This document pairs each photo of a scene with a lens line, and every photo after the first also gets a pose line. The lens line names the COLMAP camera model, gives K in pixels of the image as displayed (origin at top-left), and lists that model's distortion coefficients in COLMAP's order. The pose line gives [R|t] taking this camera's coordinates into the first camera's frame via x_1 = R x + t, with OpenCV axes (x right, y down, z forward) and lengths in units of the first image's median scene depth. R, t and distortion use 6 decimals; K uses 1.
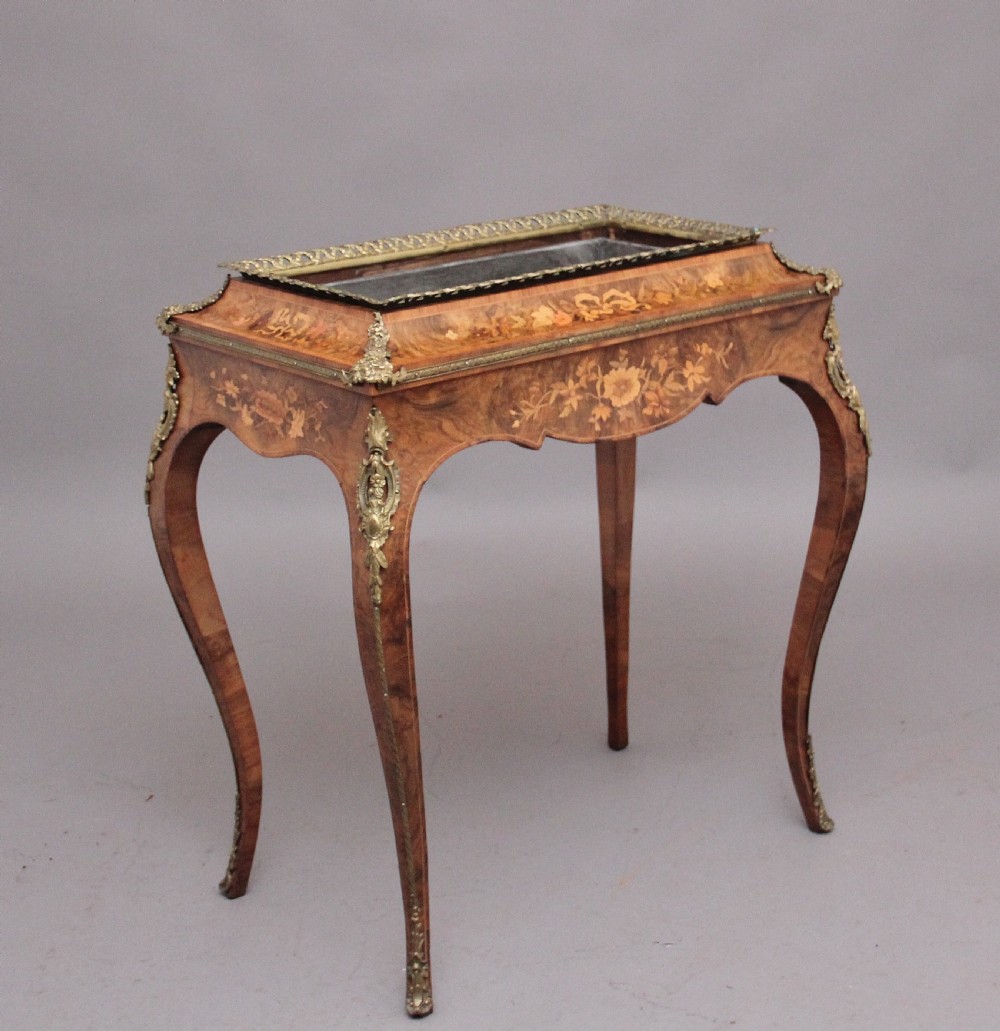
lens RADIAL K [[2059.6, 0, 554.5], [0, 2059.6, 446.9], [0, 0, 1]] dist [-0.069033, 0.000000]
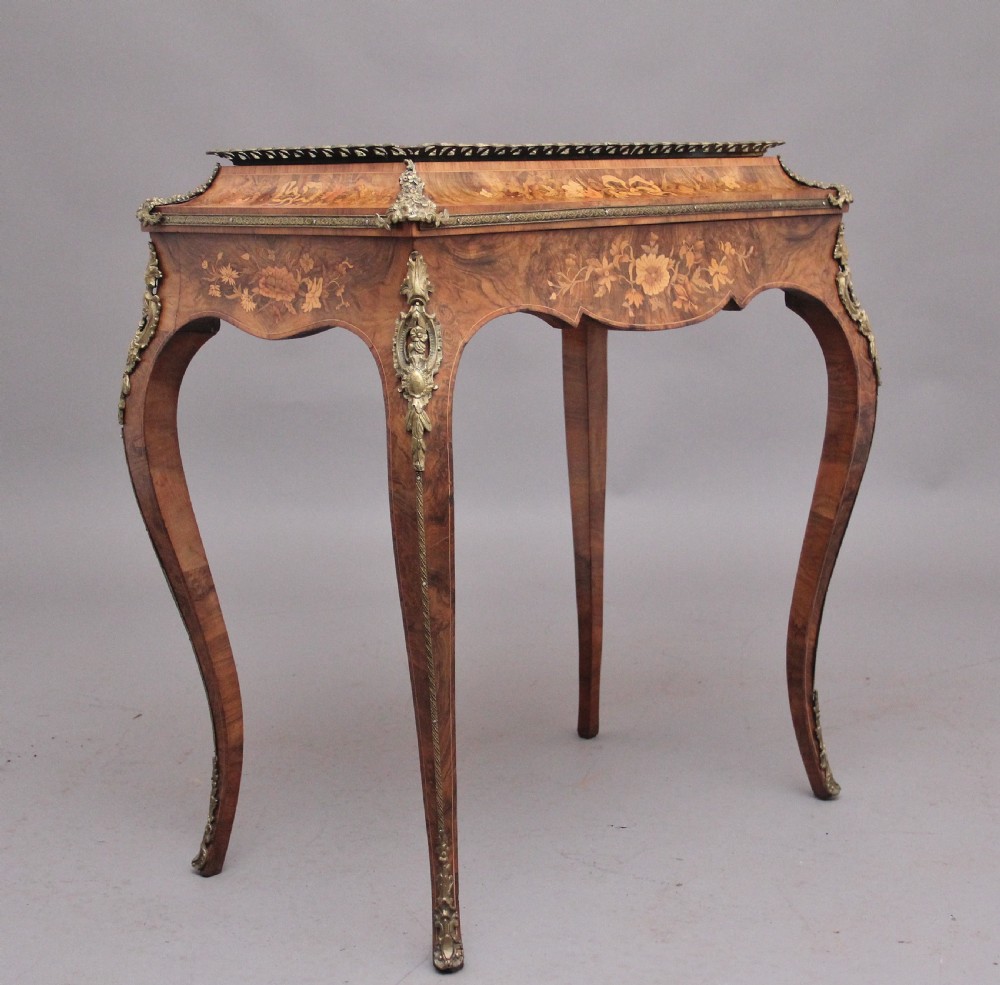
lens RADIAL K [[1828.5, 0, 508.8], [0, 1828.5, 508.5], [0, 0, 1]] dist [-0.008294, 0.000000]
pose [[0.995039, -0.011145, 0.098858, -0.114848], [0.019545, 0.996239, -0.084409, 0.144694], [-0.097545, 0.085923, 0.991515, 0.197616]]
